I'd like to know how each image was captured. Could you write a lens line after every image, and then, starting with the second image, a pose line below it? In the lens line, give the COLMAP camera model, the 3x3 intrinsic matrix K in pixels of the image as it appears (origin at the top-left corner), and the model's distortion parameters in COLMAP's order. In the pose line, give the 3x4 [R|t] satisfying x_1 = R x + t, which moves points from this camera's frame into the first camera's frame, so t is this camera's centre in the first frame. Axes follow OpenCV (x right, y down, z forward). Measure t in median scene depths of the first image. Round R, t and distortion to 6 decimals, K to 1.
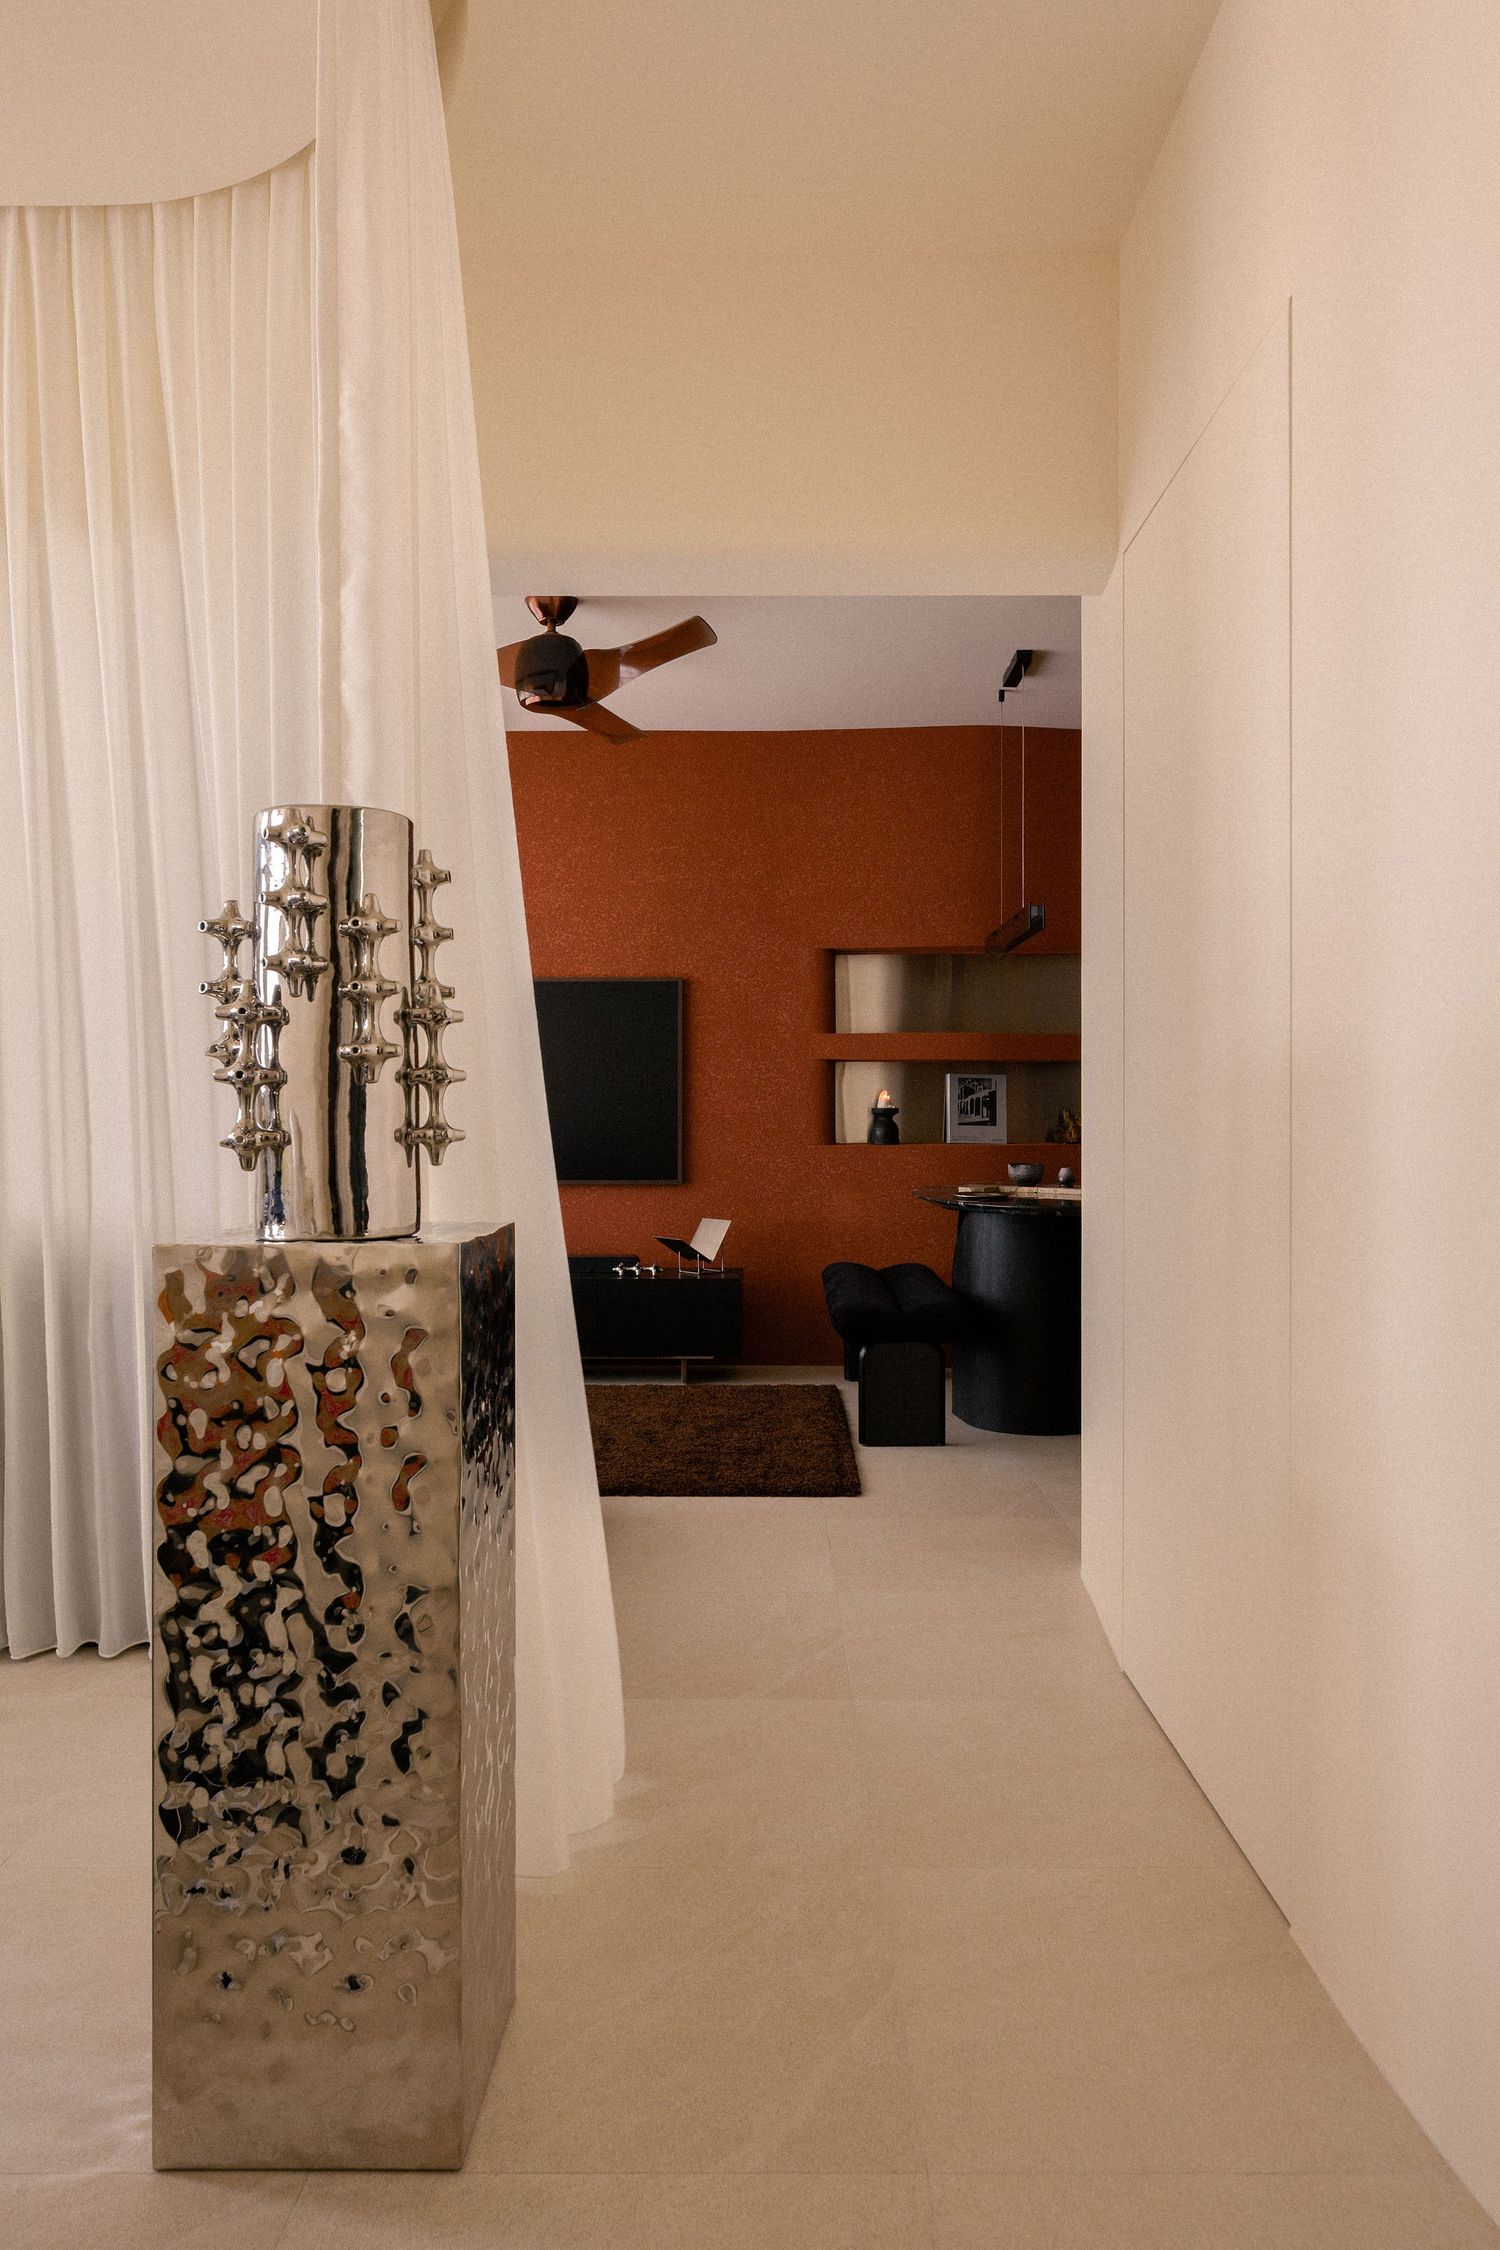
lens RADIAL K [[1535.0, 0, 738.5], [0, 1535.0, 1095.1], [0, 0, 1]] dist [-0.000230, 0.000022]
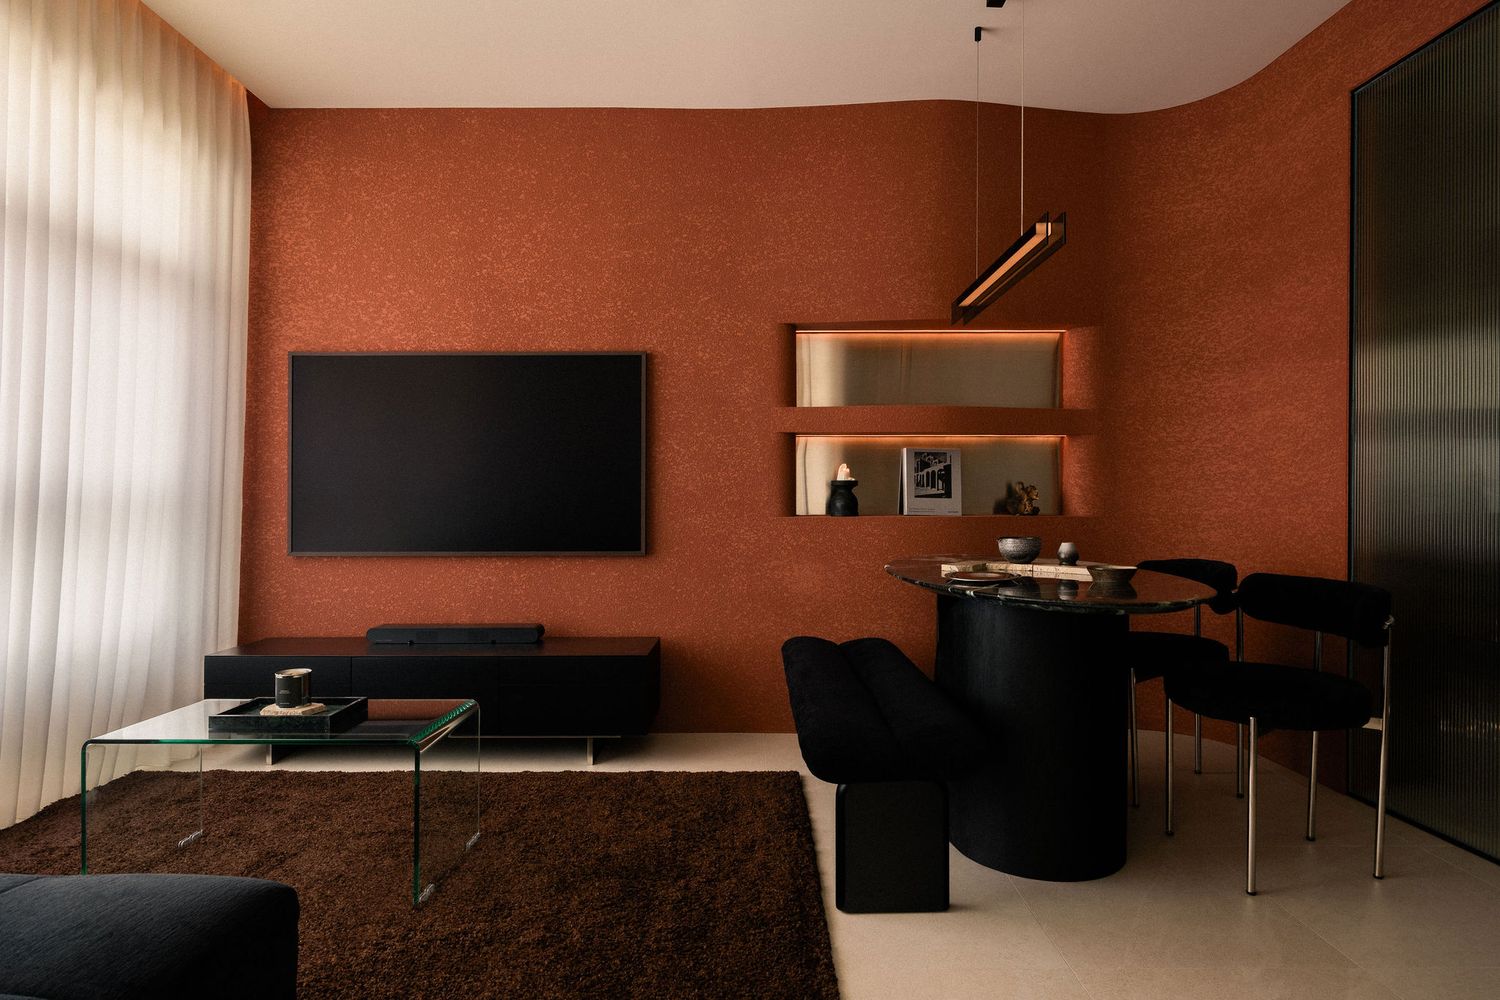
lens RADIAL K [[817.4, 0, 750.0], [0, 817.4, 500.0], [0, 0, 1]] dist [-0.005616, -0.002265]
pose [[0.999807, 0.000638, 0.019661, 0.021580], [-0.000838, 0.999948, 0.010201, 0.015983], [-0.019653, -0.010216, 0.999755, 0.458141]]
